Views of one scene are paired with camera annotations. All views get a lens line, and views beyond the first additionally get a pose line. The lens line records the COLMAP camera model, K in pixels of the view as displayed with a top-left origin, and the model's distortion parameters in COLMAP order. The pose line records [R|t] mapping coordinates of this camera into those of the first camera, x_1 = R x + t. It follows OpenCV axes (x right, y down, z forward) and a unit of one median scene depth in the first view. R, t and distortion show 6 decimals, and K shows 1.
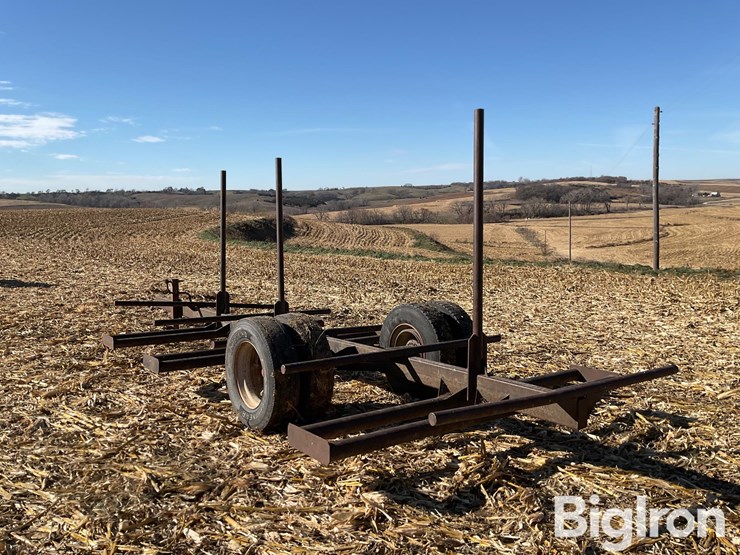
lens RADIAL K [[602.7, 0, 367.6], [0, 602.7, 282.6], [0, 0, 1]] dist [0.061158, -0.126864]
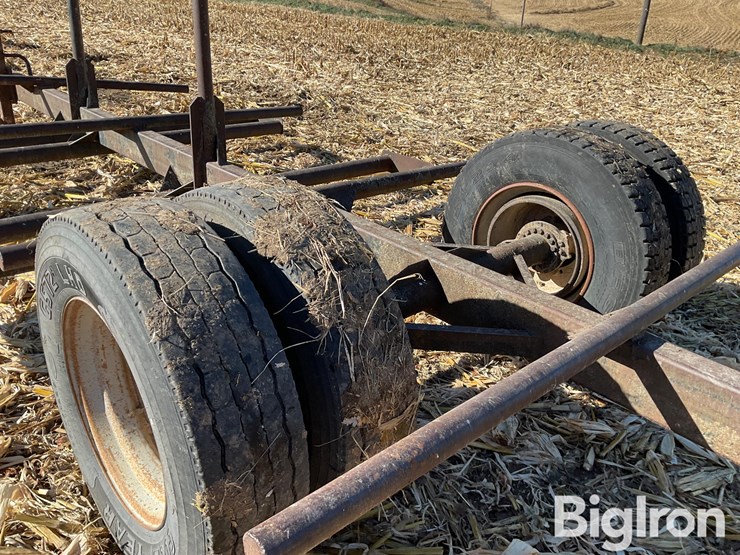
lens RADIAL K [[602.7, 0, 367.6], [0, 602.7, 282.6], [0, 0, 1]] dist [0.061158, -0.126864]
pose [[0.991917, 0.004308, 0.126815, -0.028766], [-0.050645, 0.929805, 0.364552, -0.003109], [-0.116343, -0.368028, 0.922507, 0.187262]]
